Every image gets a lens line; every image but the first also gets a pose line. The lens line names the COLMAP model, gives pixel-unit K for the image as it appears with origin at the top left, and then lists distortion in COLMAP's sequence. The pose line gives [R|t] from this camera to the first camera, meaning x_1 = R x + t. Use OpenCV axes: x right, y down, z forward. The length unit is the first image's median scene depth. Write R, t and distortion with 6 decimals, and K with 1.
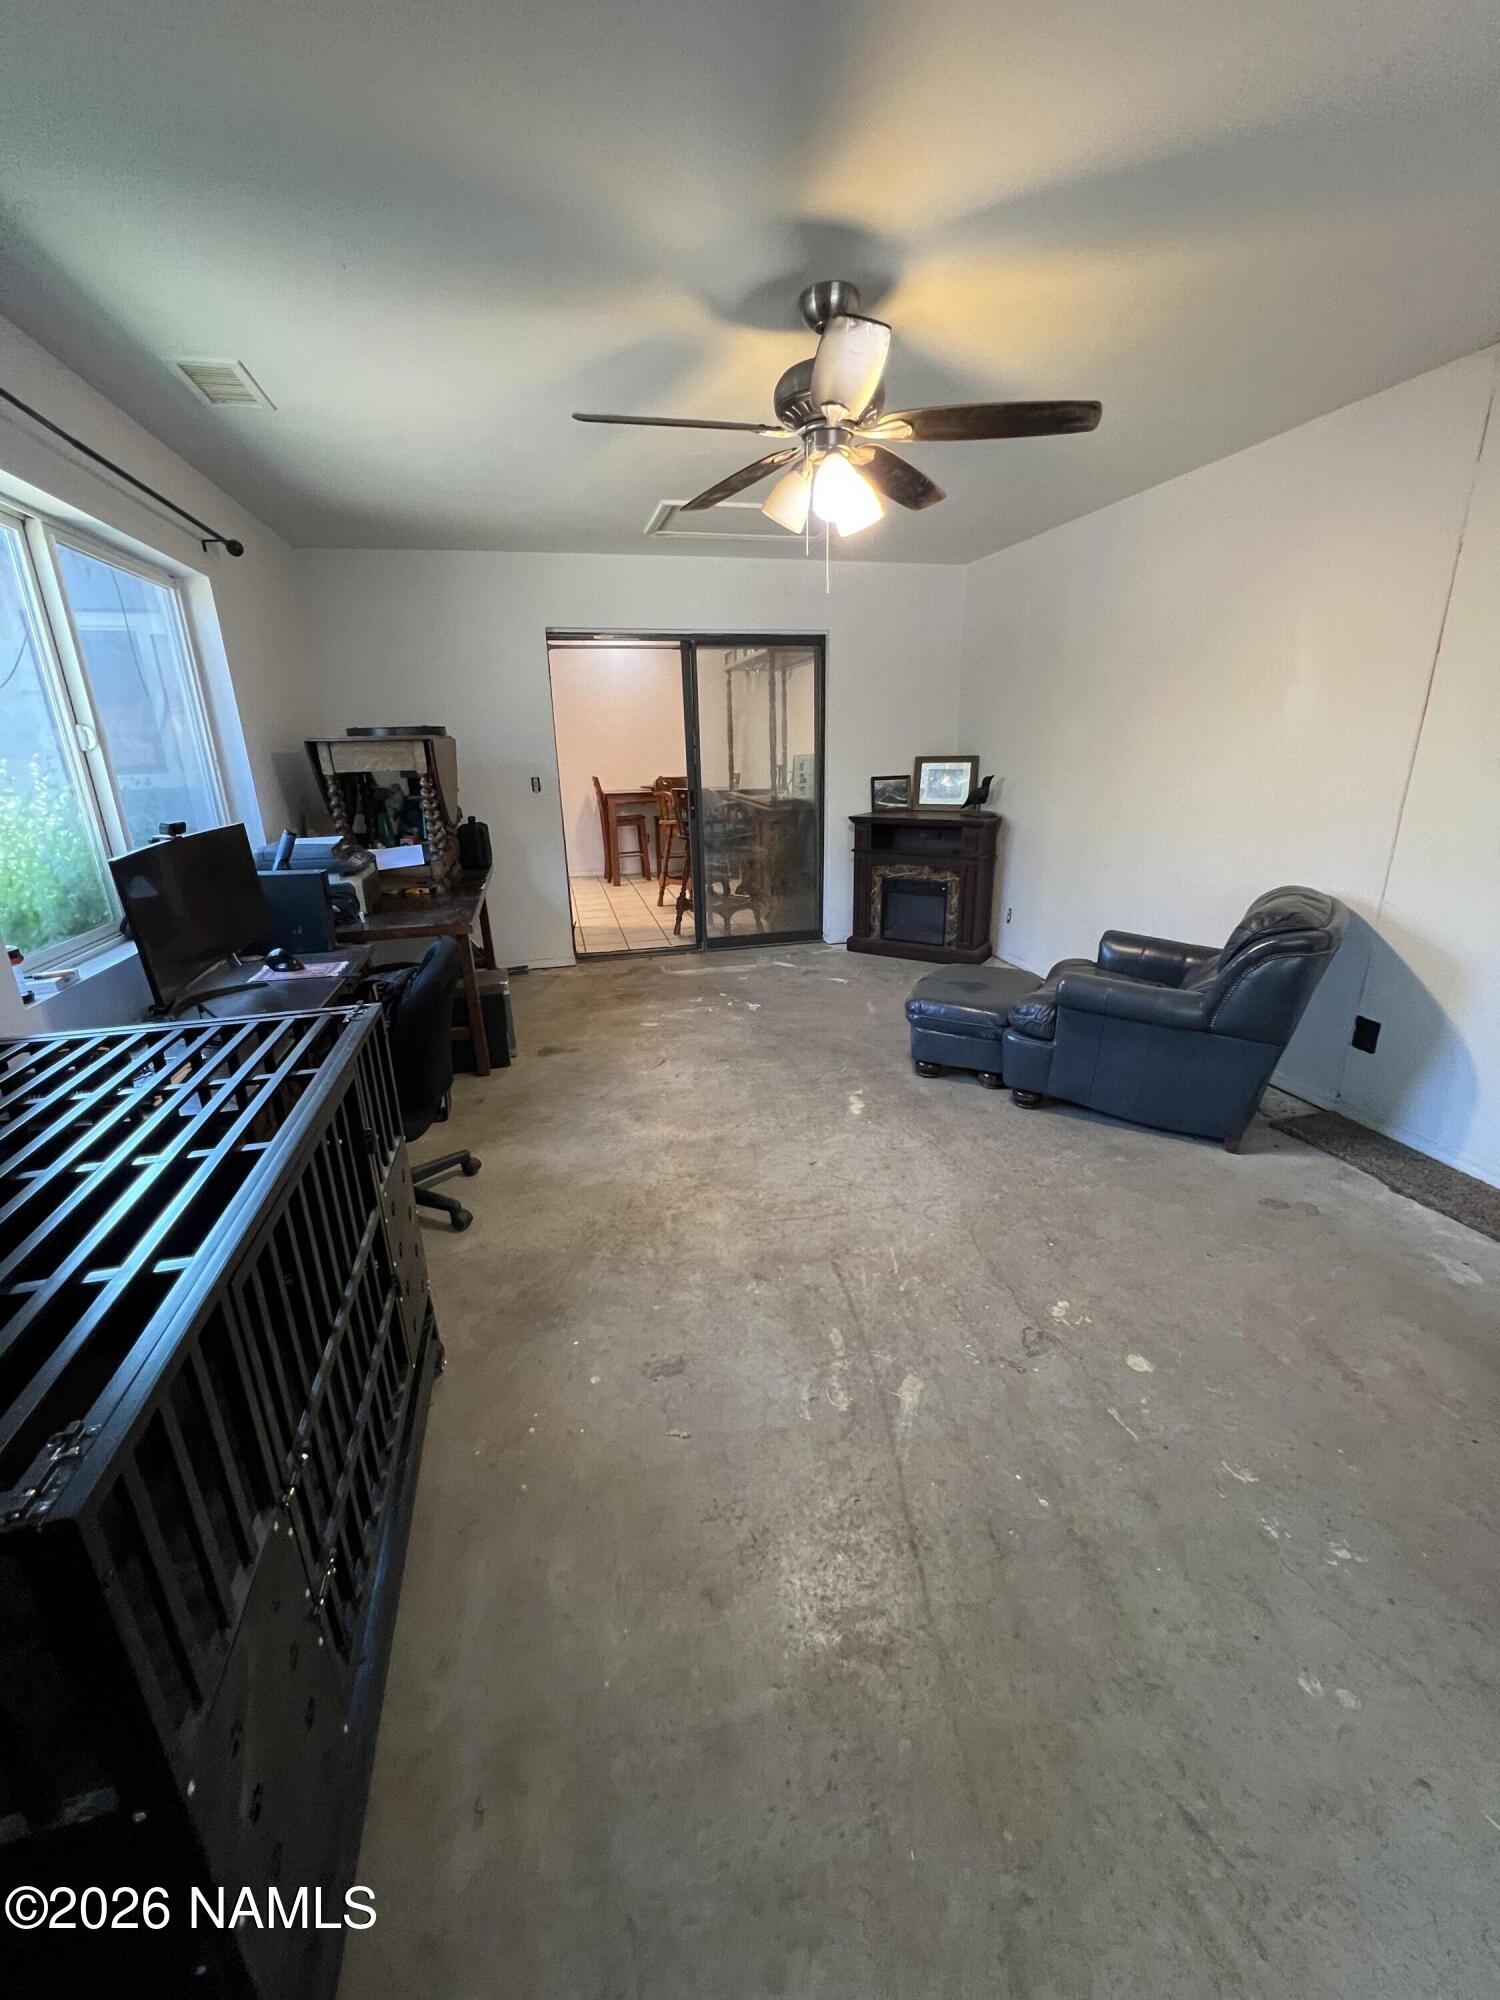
lens RADIAL K [[802.0, 0, 750.0], [0, 802.0, 1000.0], [0, 0, 1]] dist [-0.001439, -0.000444]
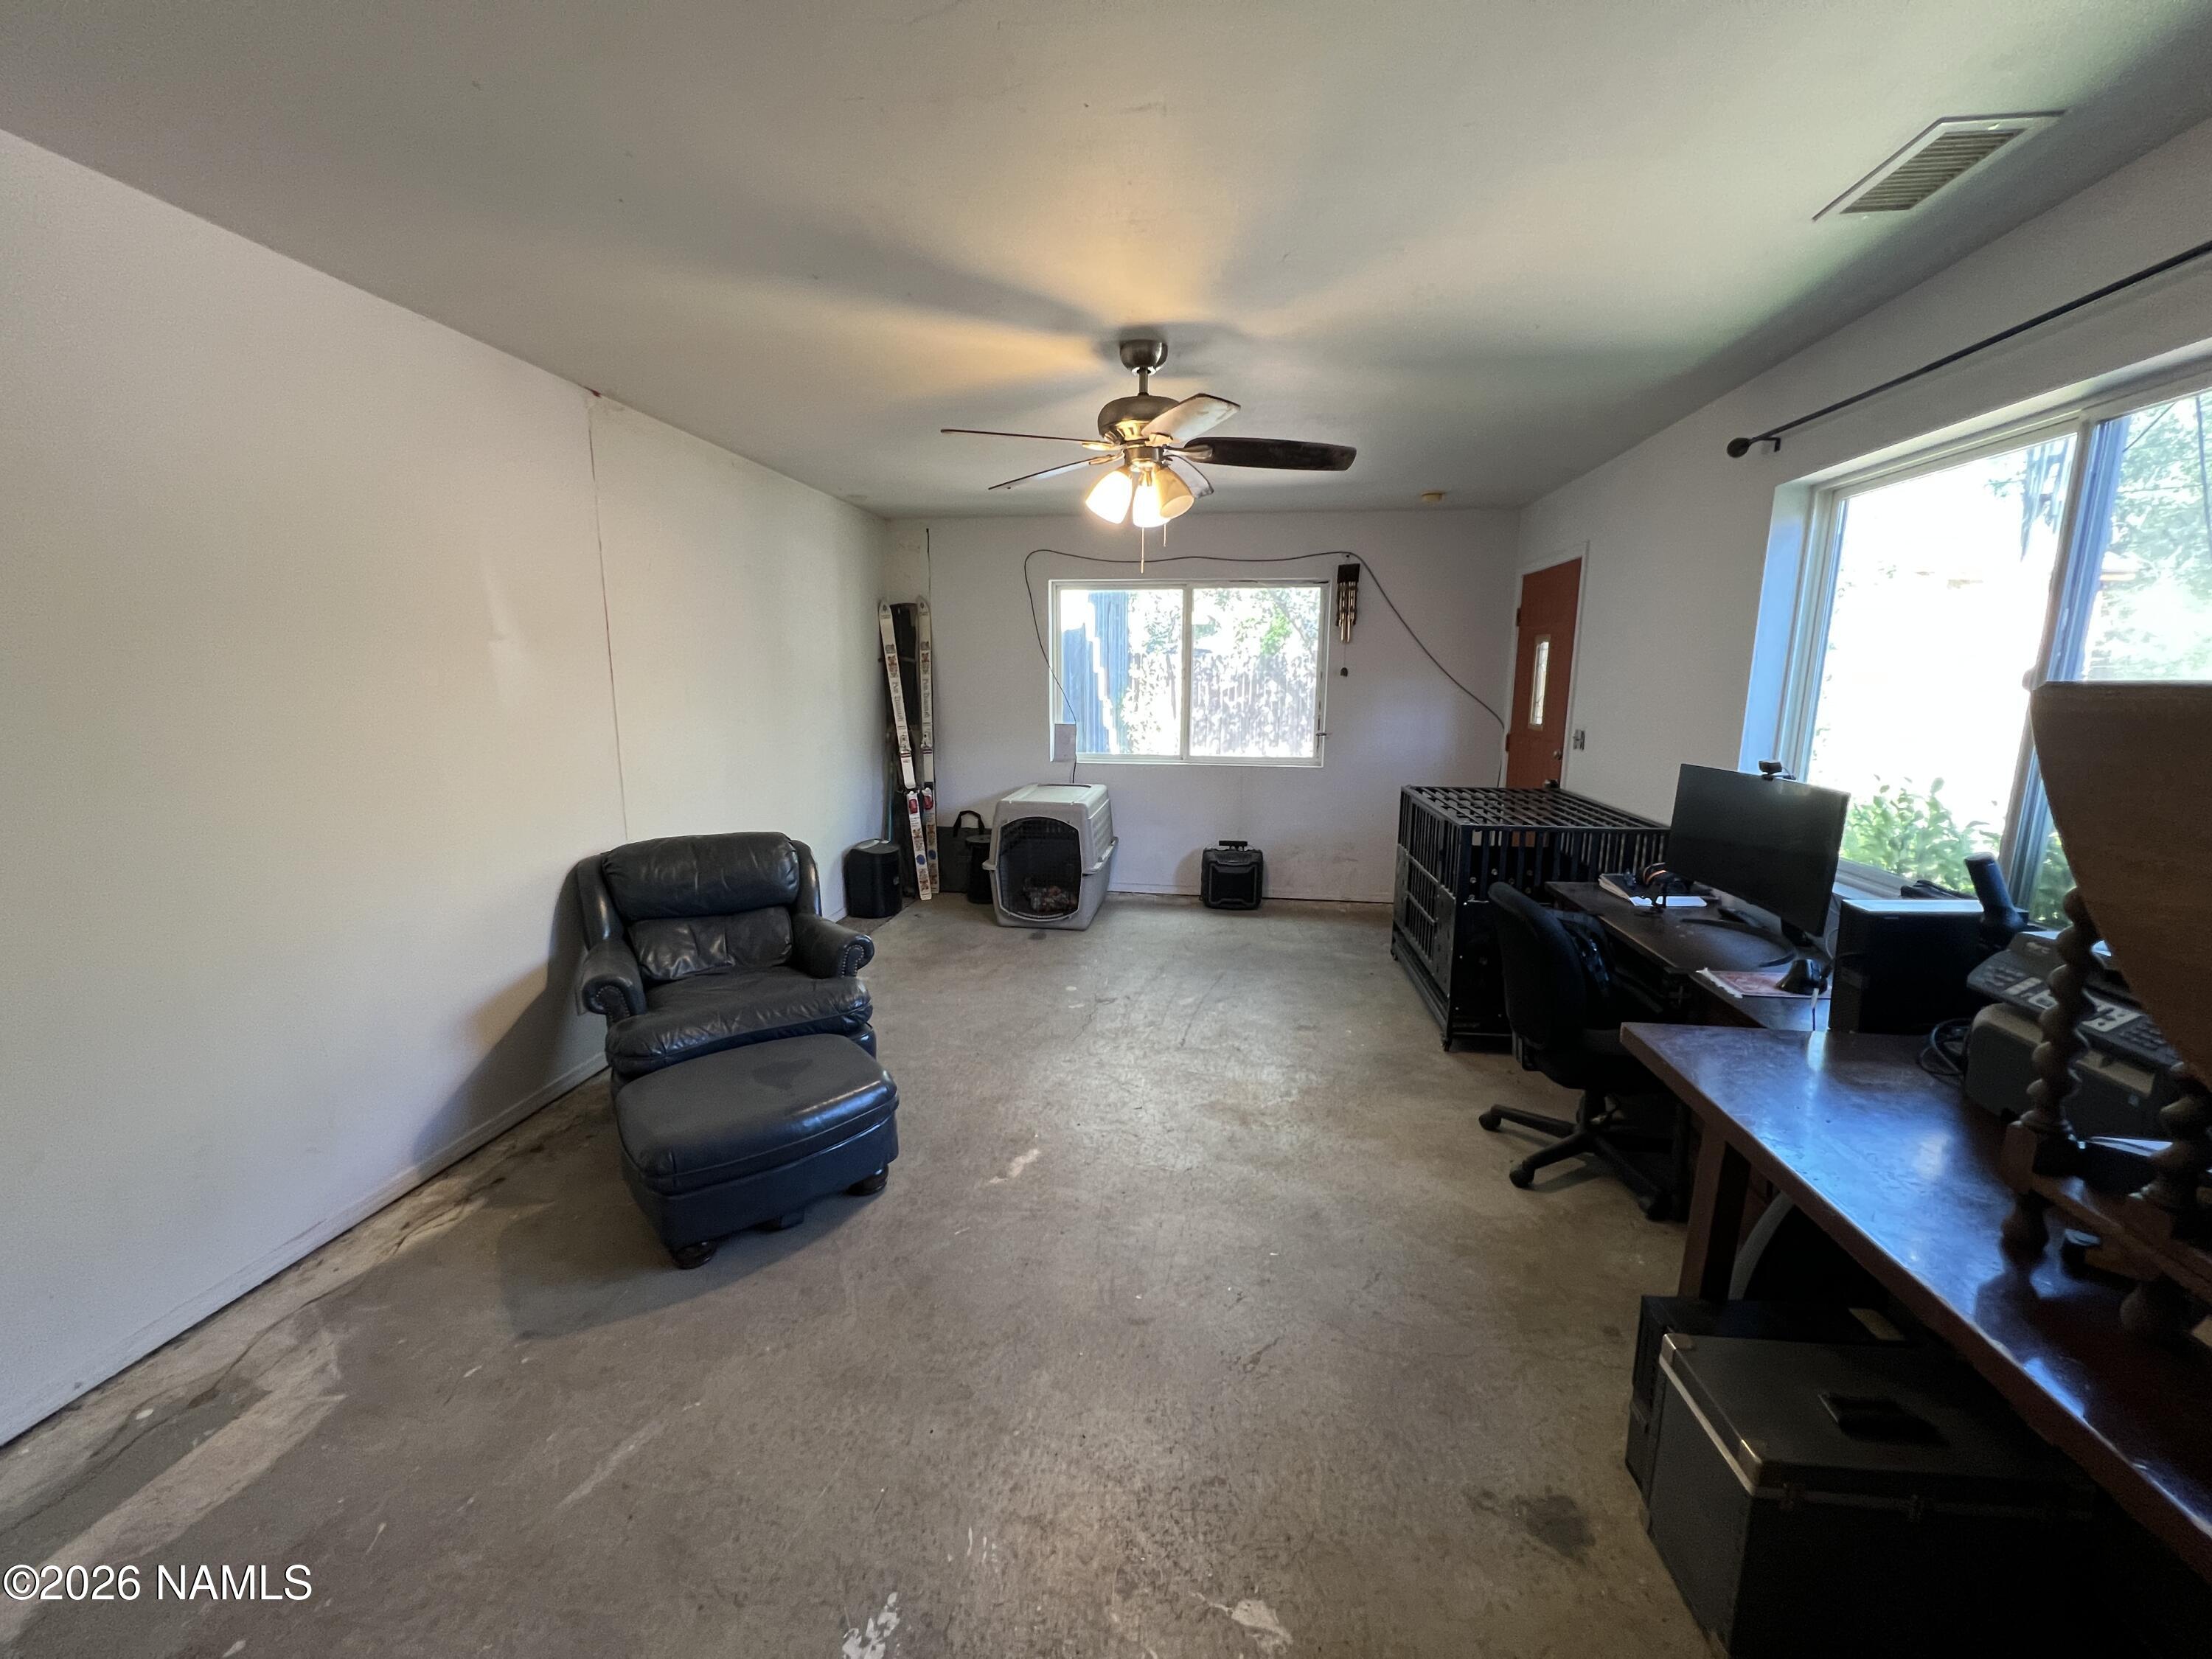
lens RADIAL K [[884.0, 0, 1106.0], [0, 884.0, 829.5], [0, 0, 1]] dist [-0.000406, 0.000262]
pose [[-0.926296, -0.044475, 0.374163, -0.260871], [0.134629, 0.888396, 0.438894, -0.550700], [-0.351925, 0.456919, -0.816930, 1.653092]]
